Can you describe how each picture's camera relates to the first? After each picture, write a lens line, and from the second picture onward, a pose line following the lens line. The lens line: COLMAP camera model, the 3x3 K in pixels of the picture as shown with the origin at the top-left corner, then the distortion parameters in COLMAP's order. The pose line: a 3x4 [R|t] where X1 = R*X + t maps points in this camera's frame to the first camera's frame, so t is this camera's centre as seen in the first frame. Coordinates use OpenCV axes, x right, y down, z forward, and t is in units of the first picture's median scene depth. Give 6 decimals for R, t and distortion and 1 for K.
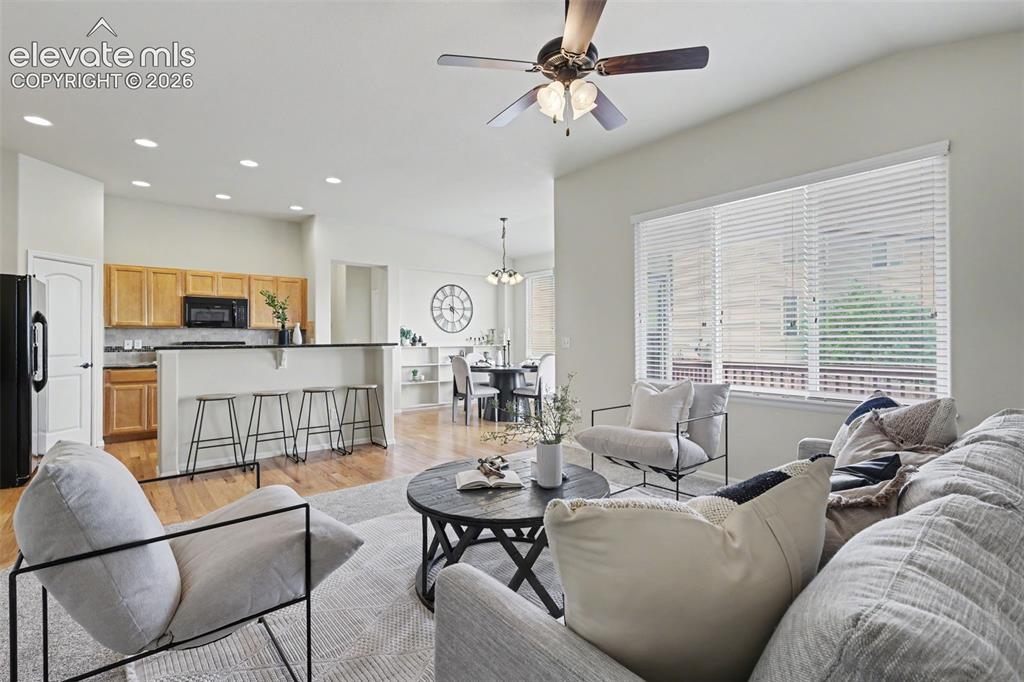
lens RADIAL K [[475.8, 0, 510.3], [0, 475.8, 341.5], [0, 0, 1]] dist [0.000391, 0.001237]
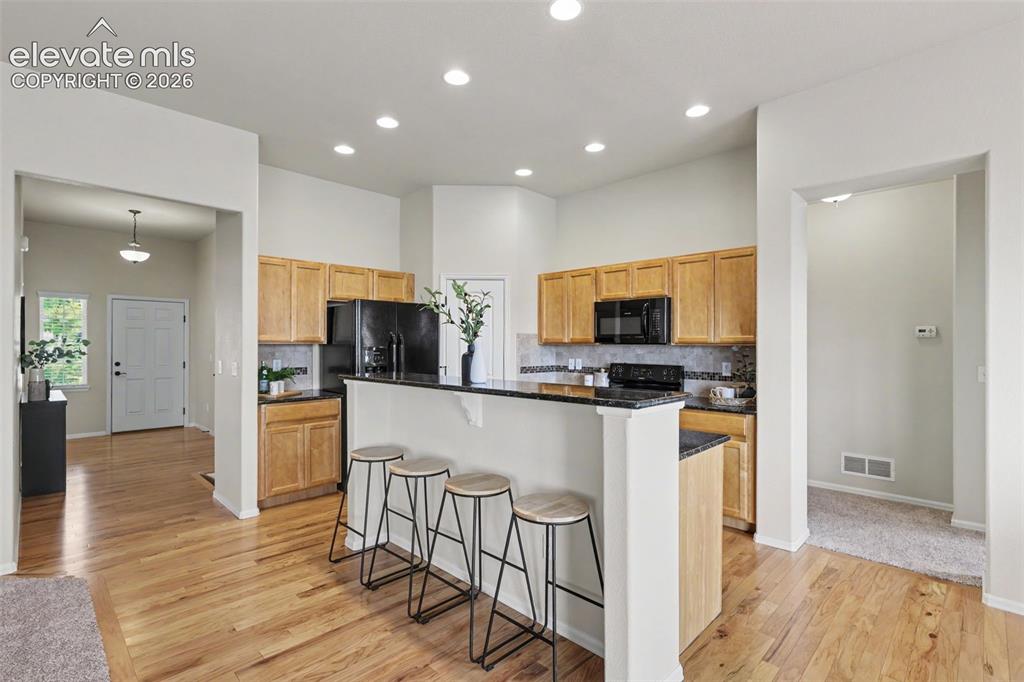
lens RADIAL K [[491.0, 0, 512.0], [0, 491.0, 341.0], [0, 0, 1]] dist [0.000514, 0.000206]
pose [[0.105662, -0.001937, -0.994400, 0.063562], [-0.008940, 0.999956, -0.002898, -0.030894], [0.994362, 0.009196, 0.105640, 0.790704]]
